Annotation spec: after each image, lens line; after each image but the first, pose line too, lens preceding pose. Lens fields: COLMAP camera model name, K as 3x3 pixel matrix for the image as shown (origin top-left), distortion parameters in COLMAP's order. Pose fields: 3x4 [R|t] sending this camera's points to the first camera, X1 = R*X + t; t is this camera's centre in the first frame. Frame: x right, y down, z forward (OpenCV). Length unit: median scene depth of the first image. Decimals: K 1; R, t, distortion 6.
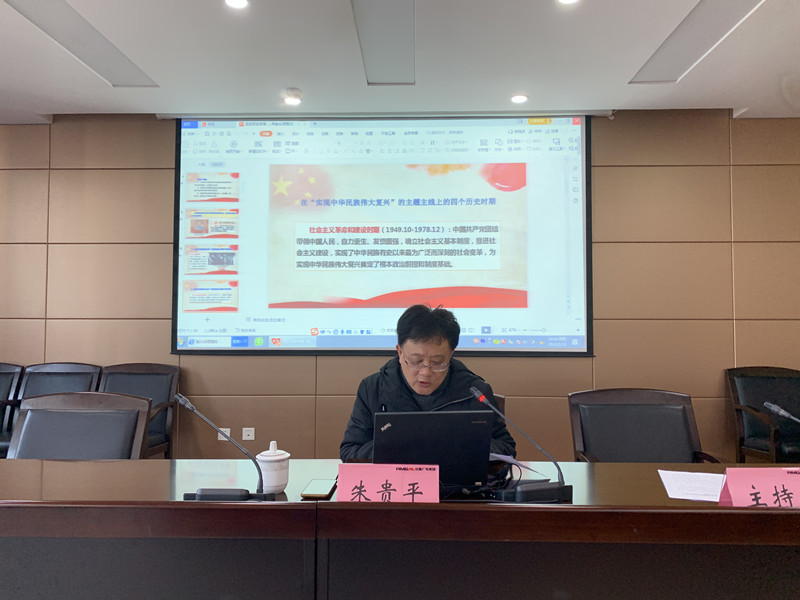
lens RADIAL K [[608.4, 0, 397.7], [0, 608.4, 302.1], [0, 0, 1]] dist [0.122185, 0.001202]
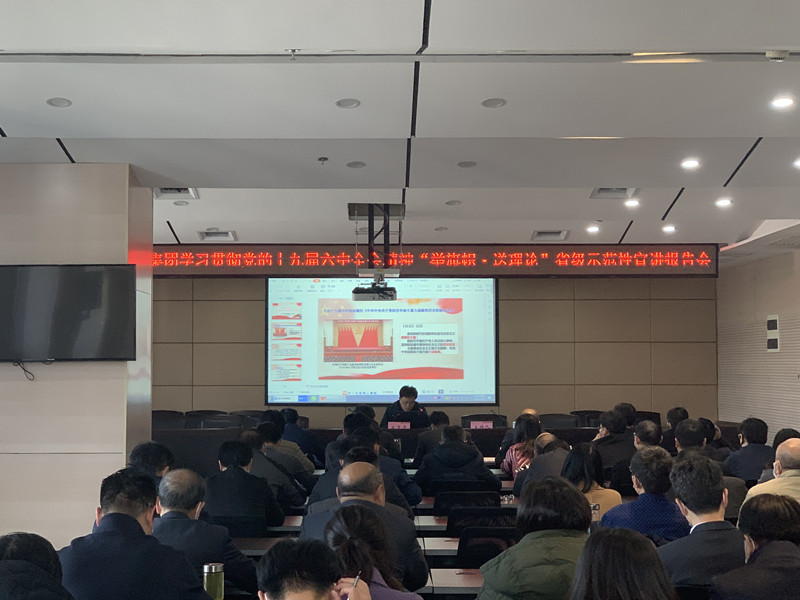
lens RADIAL K [[1418.0, 0, 399.8], [0, 1418.0, 299.4], [0, 0, 1]] dist [-0.306753, 0.000000]
pose [[0.999160, -0.001664, 0.040947, -0.143782], [0.002006, 0.999963, -0.008311, -0.188701], [-0.040932, 0.008386, 0.999127, -3.118895]]
